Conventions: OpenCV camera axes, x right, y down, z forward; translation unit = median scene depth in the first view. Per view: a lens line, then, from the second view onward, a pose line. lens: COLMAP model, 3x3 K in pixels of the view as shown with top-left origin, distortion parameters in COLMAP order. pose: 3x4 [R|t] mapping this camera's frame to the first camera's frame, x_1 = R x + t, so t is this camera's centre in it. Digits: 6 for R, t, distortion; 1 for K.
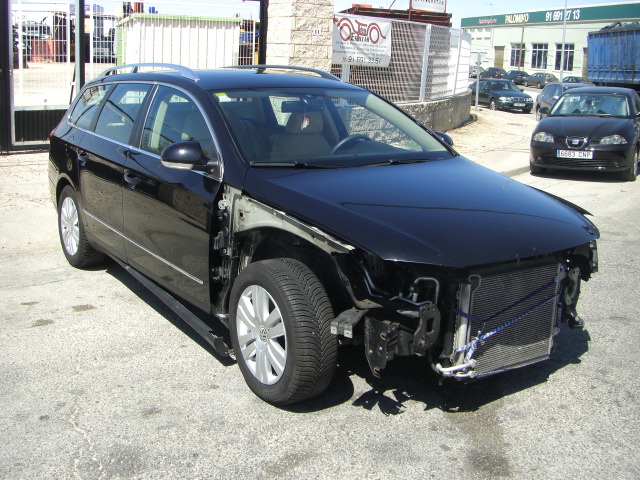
lens RADIAL K [[698.7, 0, 317.6], [0, 698.7, 293.7], [0, 0, 1]] dist [-0.022692, -0.027132]
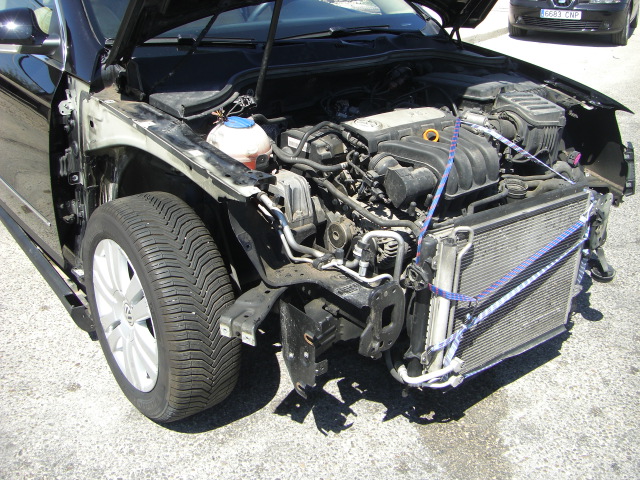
lens RADIAL K [[689.5, 0, 322.1], [0, 689.5, 225.6], [0, 0, 1]] dist [-0.101248, 0.004962]
pose [[0.998805, -0.026001, 0.041391, 0.072978], [0.021535, 0.994248, 0.104914, -0.083185], [-0.043880, -0.103897, 0.993620, 0.375855]]
